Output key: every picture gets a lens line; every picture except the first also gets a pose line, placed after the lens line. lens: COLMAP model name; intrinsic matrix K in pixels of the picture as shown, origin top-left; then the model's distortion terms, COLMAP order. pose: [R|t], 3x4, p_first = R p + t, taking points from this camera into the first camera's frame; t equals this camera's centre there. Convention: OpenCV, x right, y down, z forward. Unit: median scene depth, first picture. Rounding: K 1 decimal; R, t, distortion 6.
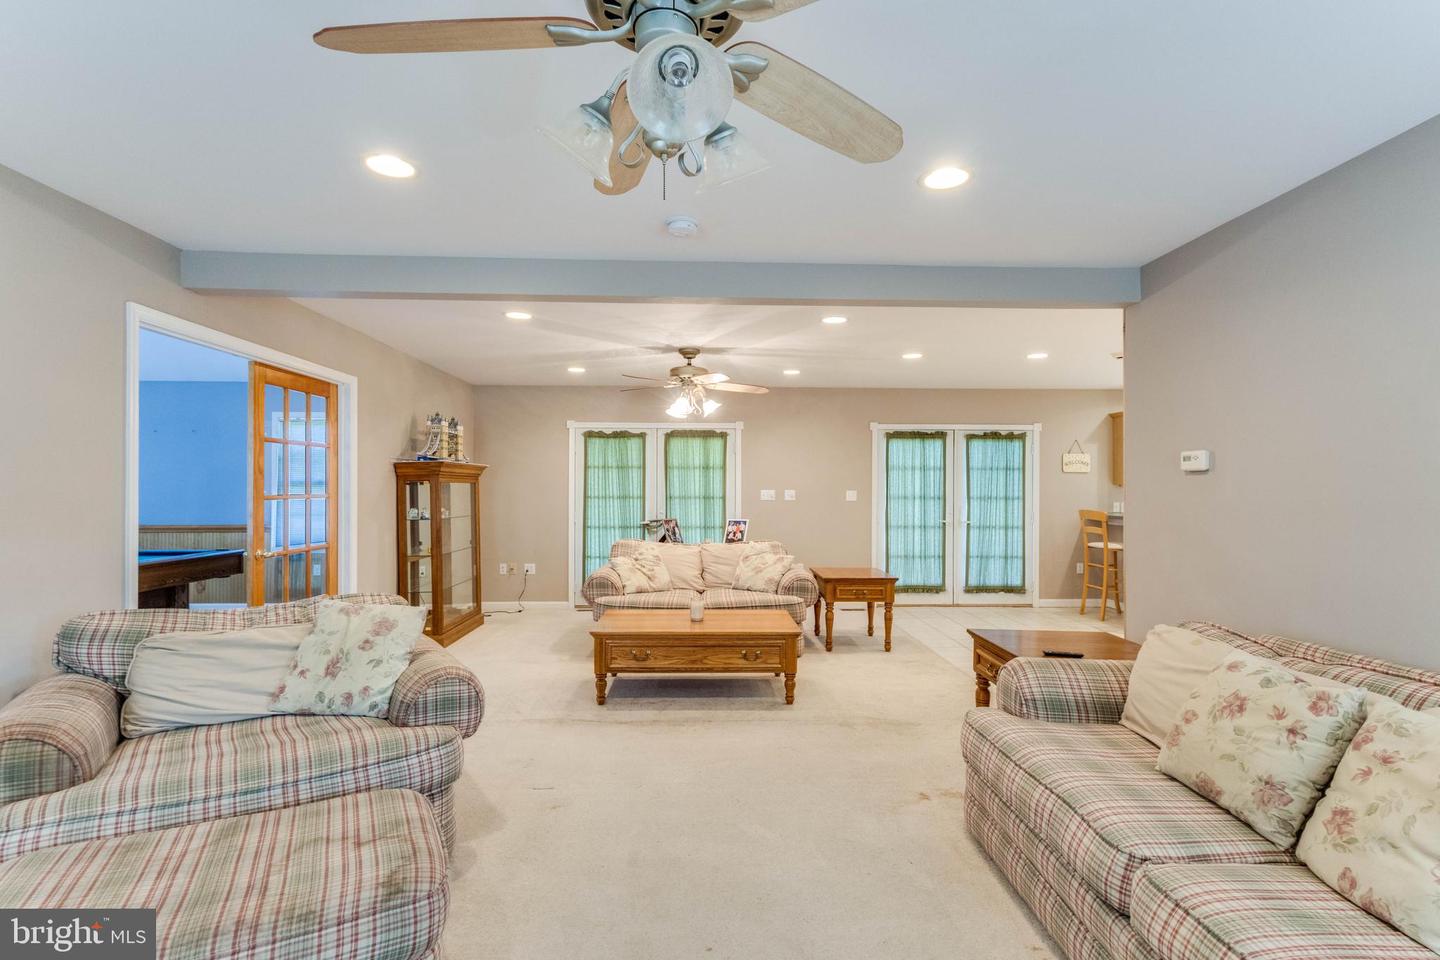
lens RADIAL K [[678.2, 0, 718.7], [0, 678.2, 484.1], [0, 0, 1]] dist [-0.000429, 0.001825]
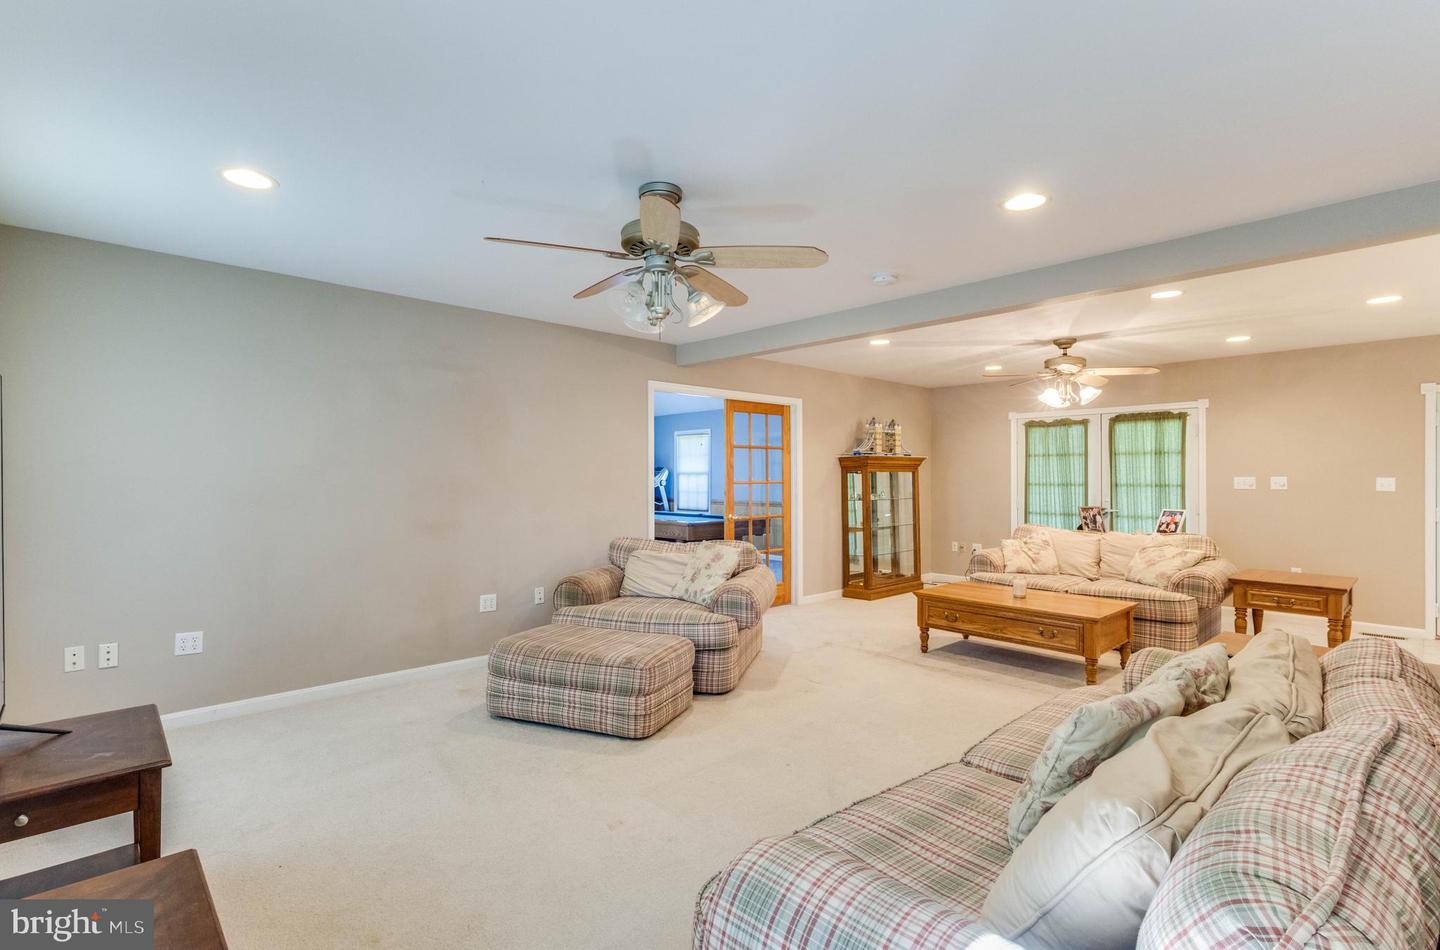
lens RADIAL K [[678.2, 0, 731.1], [0, 678.2, 470.7], [0, 0, 1]] dist [-0.000429, 0.001825]
pose [[0.662551, -0.009450, -0.748958, 0.373217], [0.008498, 0.999951, -0.005100, -0.000388], [0.748969, -0.002986, 0.662598, -0.052551]]
